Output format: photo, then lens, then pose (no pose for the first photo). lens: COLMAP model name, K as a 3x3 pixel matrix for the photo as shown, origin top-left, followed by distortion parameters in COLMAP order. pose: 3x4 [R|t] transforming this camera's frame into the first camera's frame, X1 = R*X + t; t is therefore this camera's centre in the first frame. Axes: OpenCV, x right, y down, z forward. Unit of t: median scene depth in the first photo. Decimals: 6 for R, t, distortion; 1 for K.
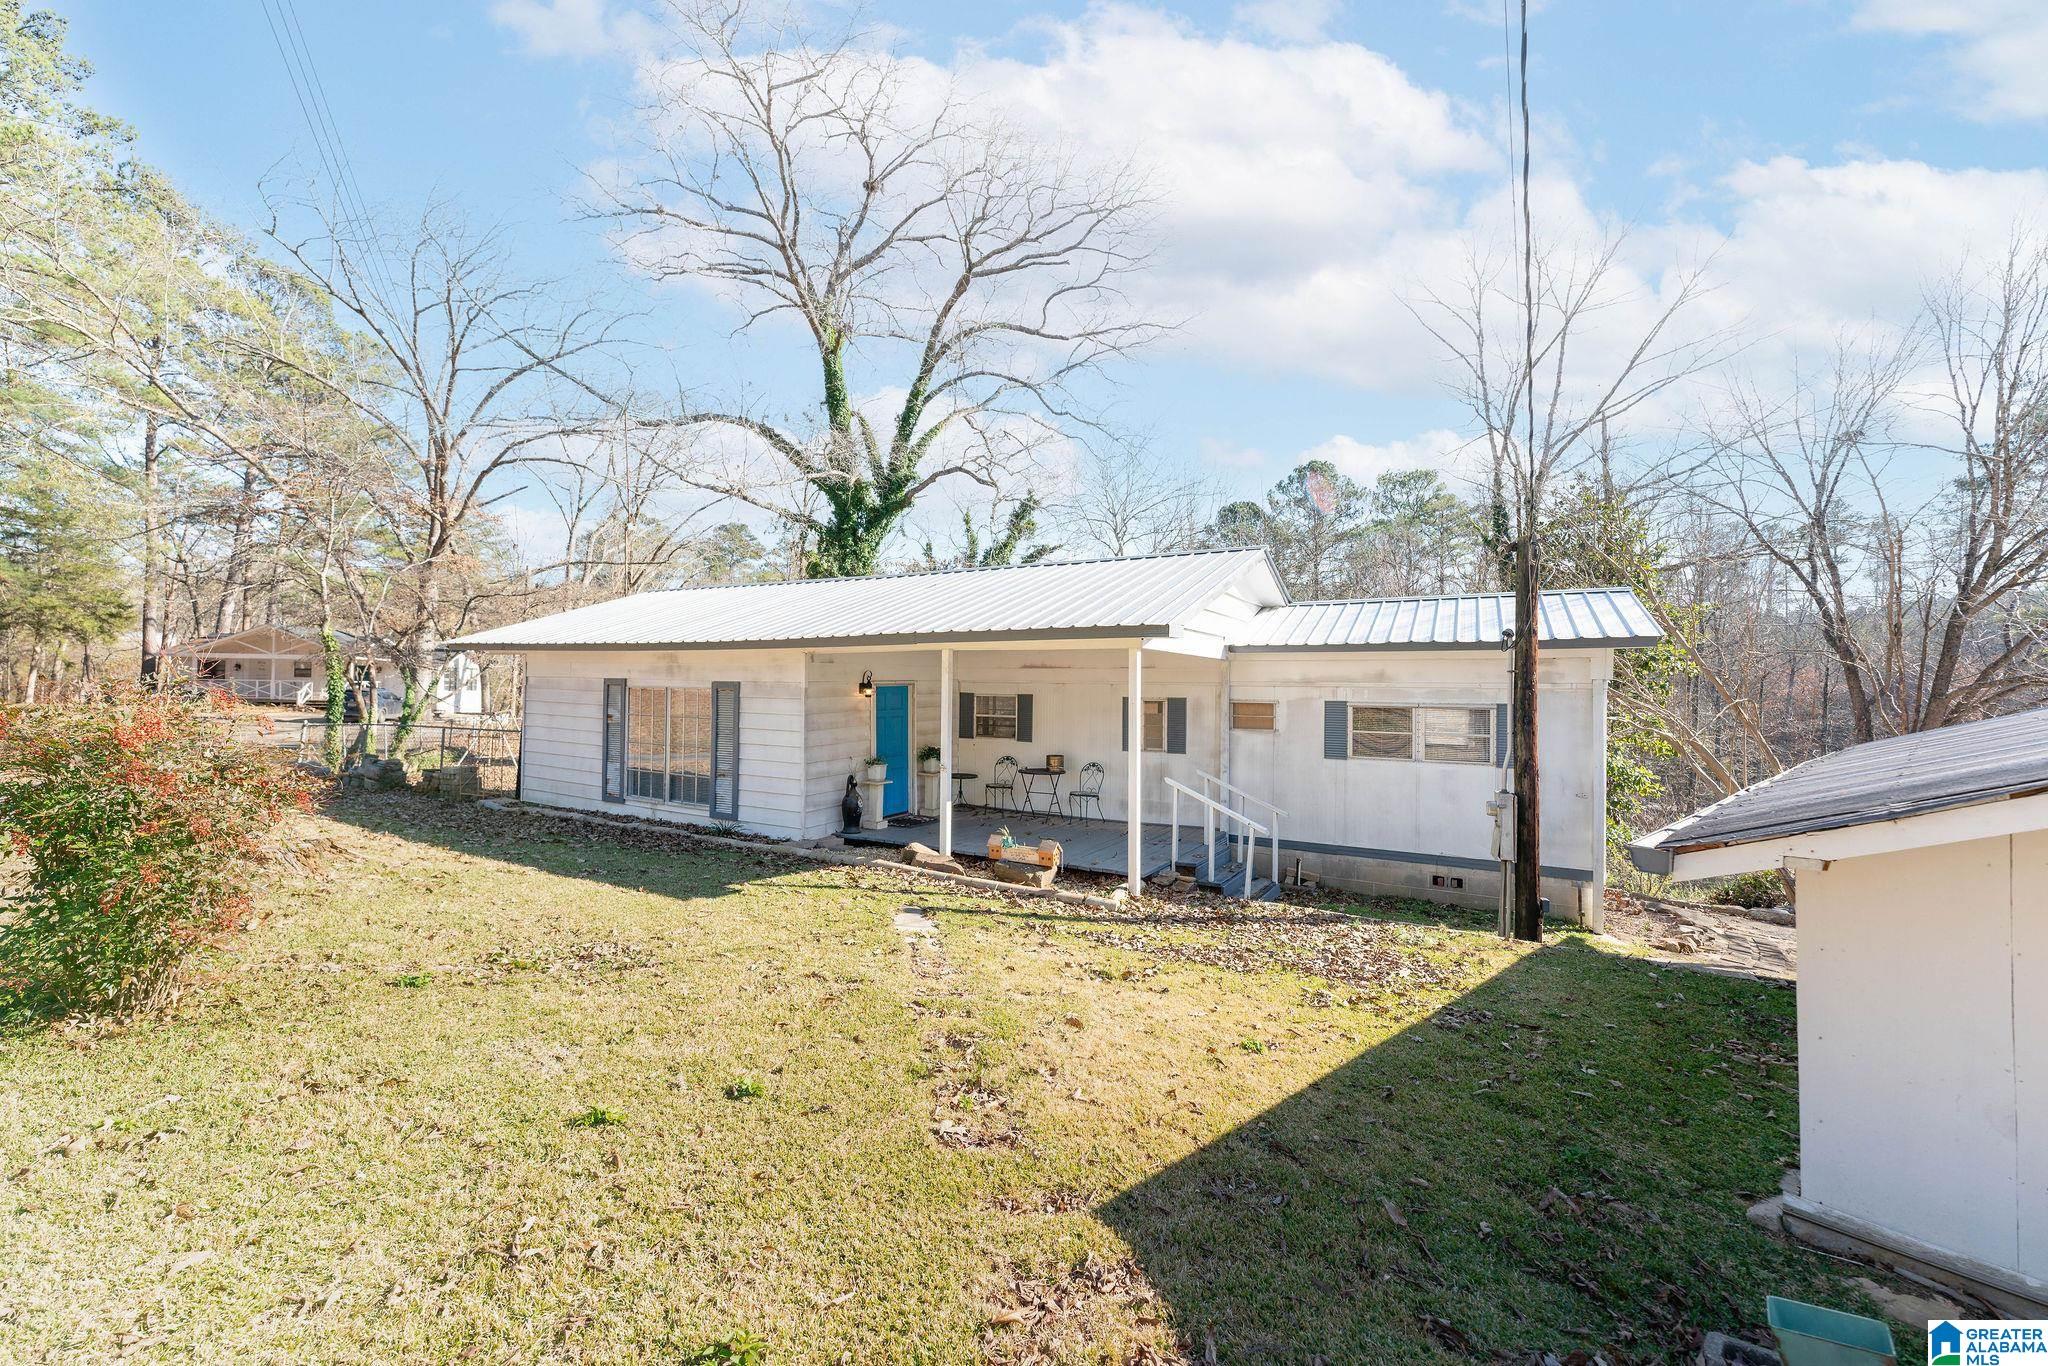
lens RADIAL K [[834.0, 0, 1026.2], [0, 834.0, 669.3], [0, 0, 1]] dist [0.001659, 0.000130]
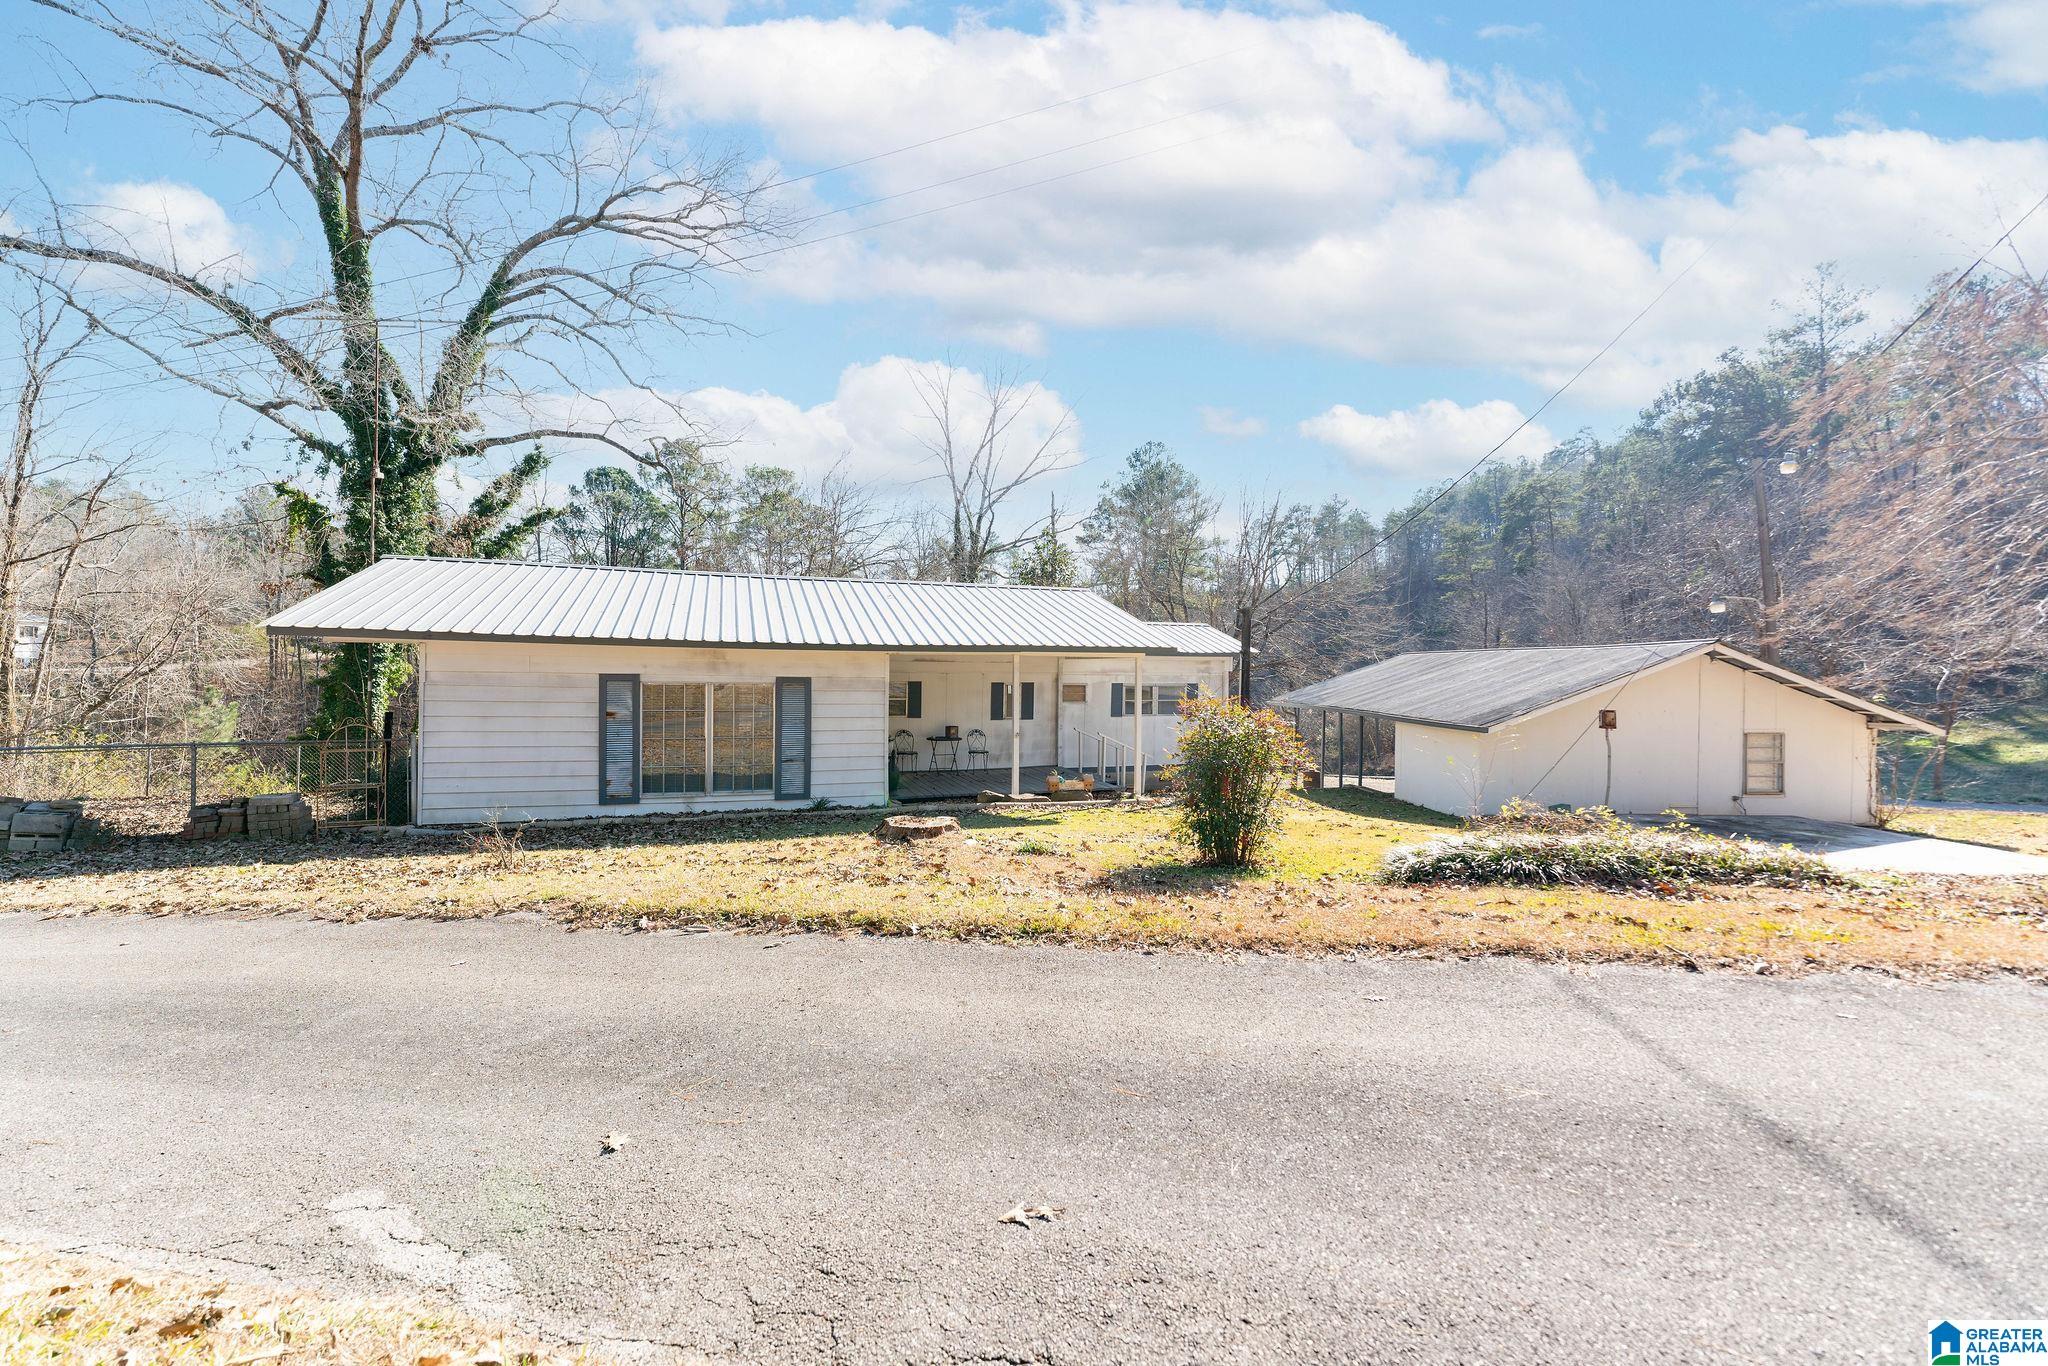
lens RADIAL K [[834.0, 0, 1026.2], [0, 834.0, 669.3], [0, 0, 1]] dist [0.001659, 0.000130]
pose [[0.639260, -0.008634, 0.768942, -0.958547], [-0.021741, 0.999334, 0.029295, -0.033109], [-0.768683, -0.035445, 0.638647, 0.042327]]
